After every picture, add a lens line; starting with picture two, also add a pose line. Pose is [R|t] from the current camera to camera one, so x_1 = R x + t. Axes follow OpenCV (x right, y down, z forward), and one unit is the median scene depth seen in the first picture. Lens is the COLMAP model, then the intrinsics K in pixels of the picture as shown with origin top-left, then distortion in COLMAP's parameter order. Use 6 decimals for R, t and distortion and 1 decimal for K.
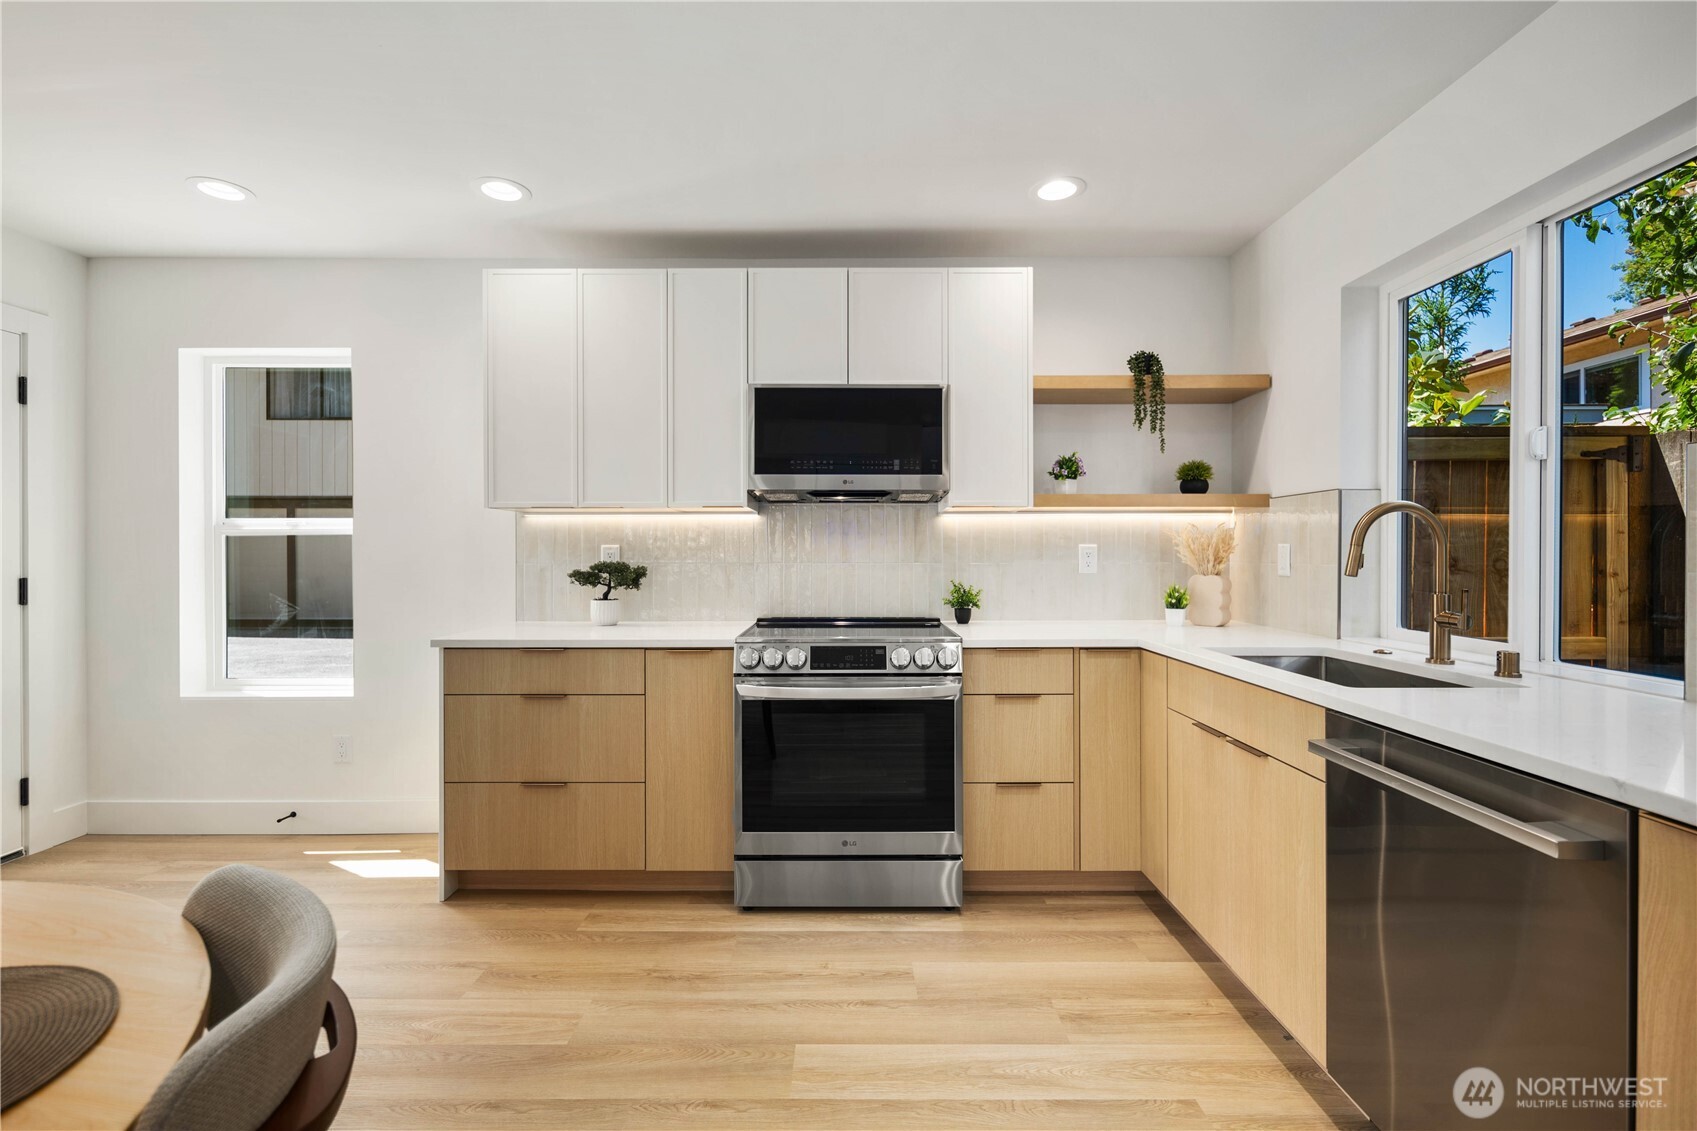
lens RADIAL K [[739.7, 0, 846.8], [0, 739.7, 557.9], [0, 0, 1]] dist [0.004325, -0.002751]
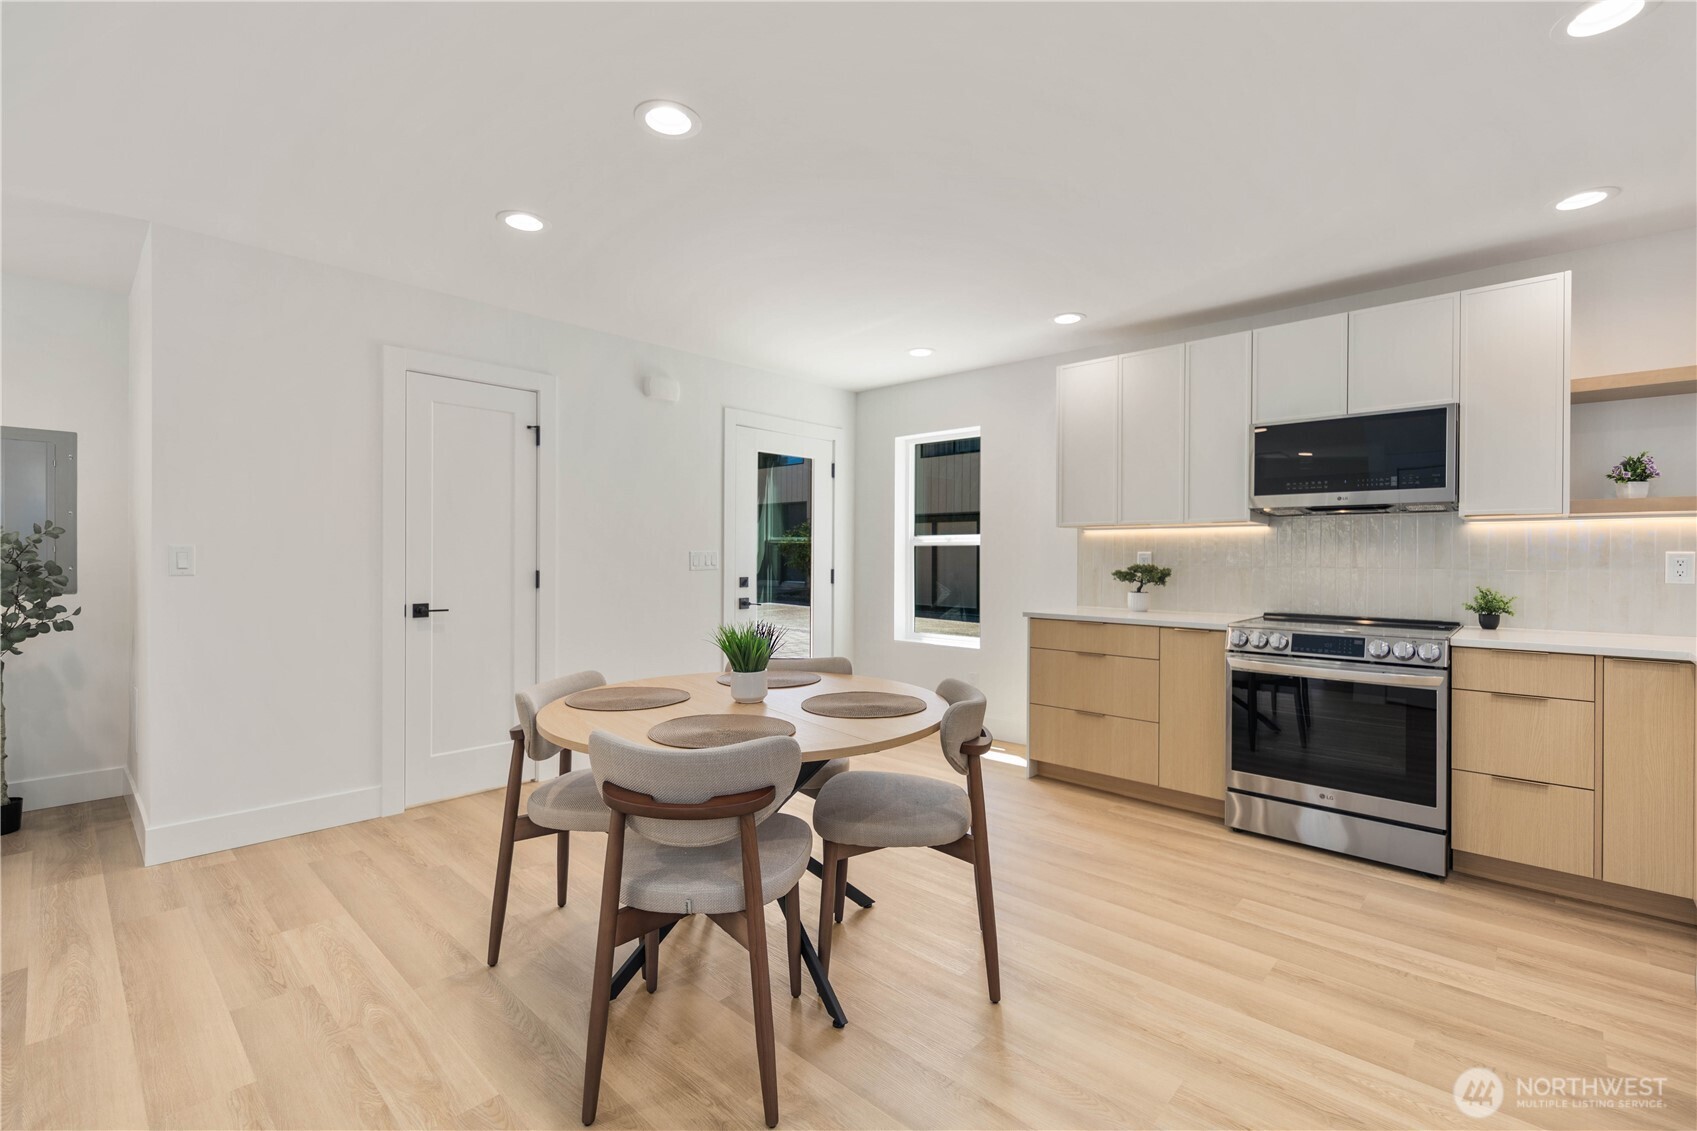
lens RADIAL K [[739.7, 0, 851.8], [0, 739.7, 560.3], [0, 0, 1]] dist [0.004325, -0.002751]
pose [[0.733724, 0.008092, -0.679399, 0.227728], [-0.009253, 0.999955, 0.001917, 0.000304], [0.679384, 0.004880, 0.733767, -0.383460]]
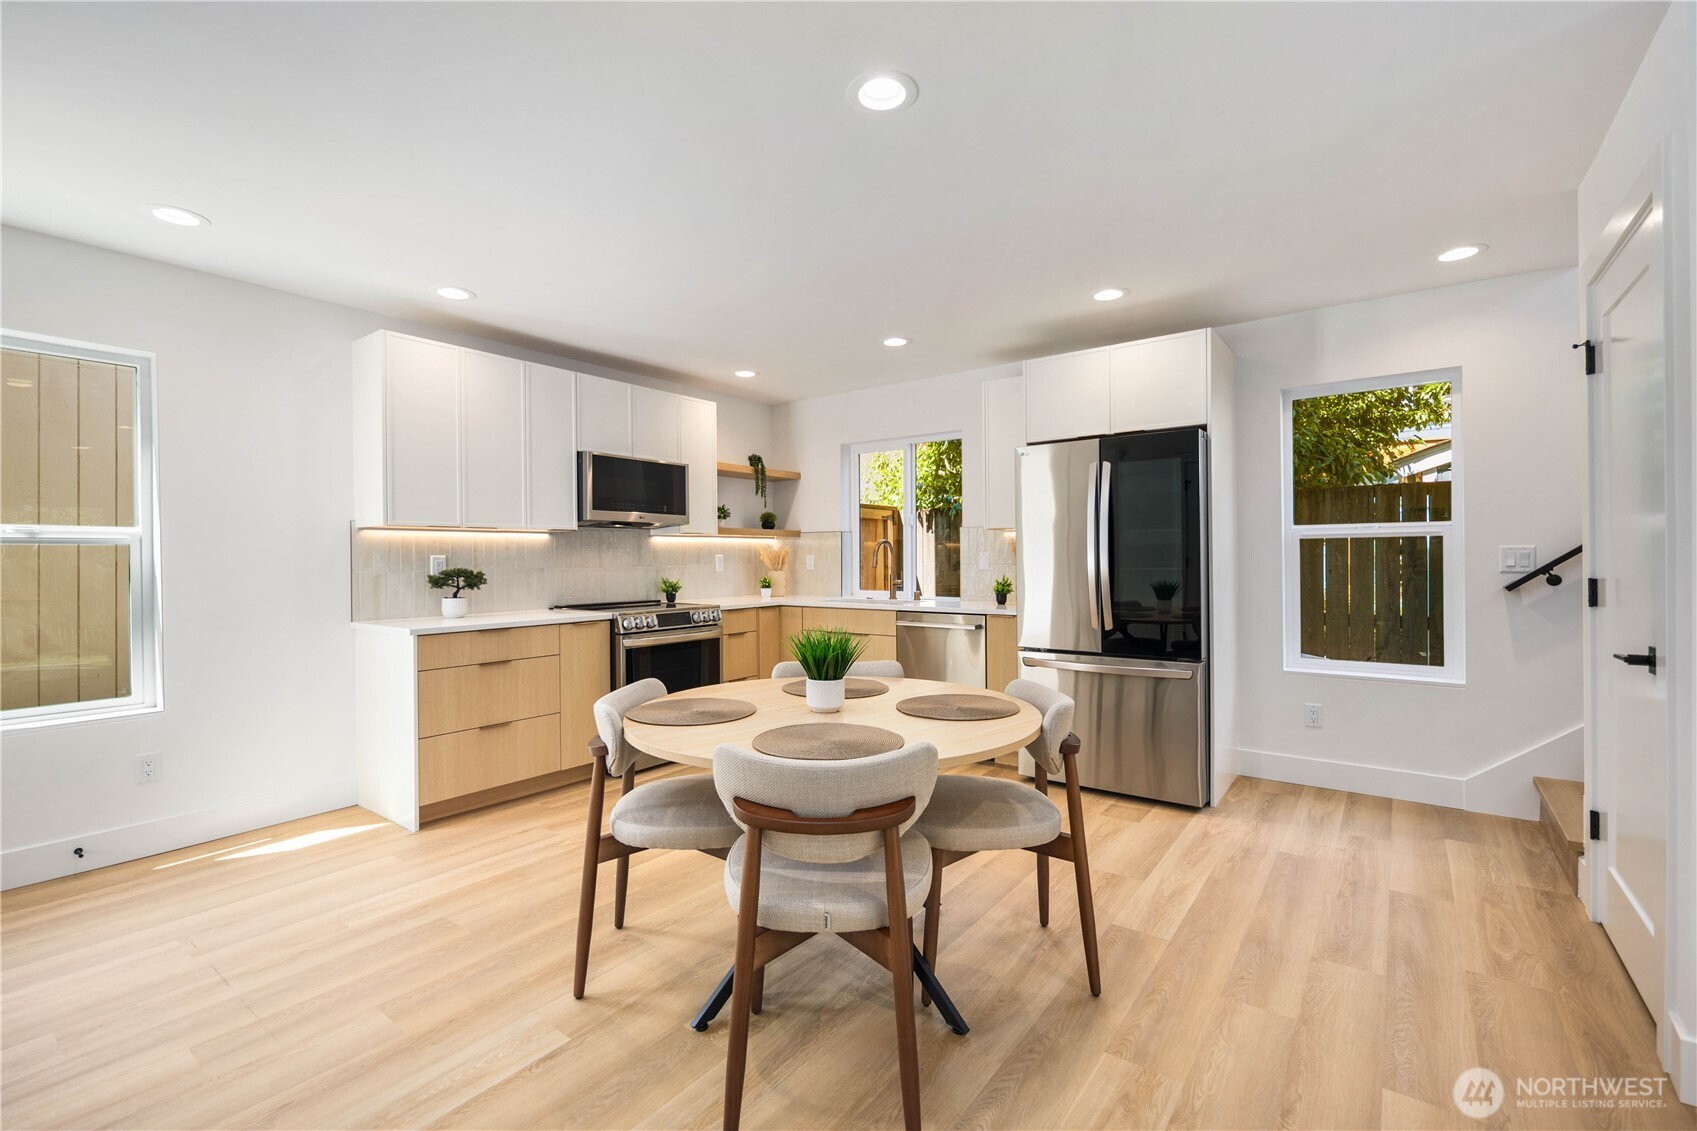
lens RADIAL K [[739.7, 0, 843.1], [0, 739.7, 561.9], [0, 0, 1]] dist [0.004325, -0.002751]
pose [[0.602453, -0.006634, 0.798127, -1.040541], [0.011867, 0.999929, -0.000646, 0.003092], [-0.798066, 0.009860, 0.602489, -0.348284]]
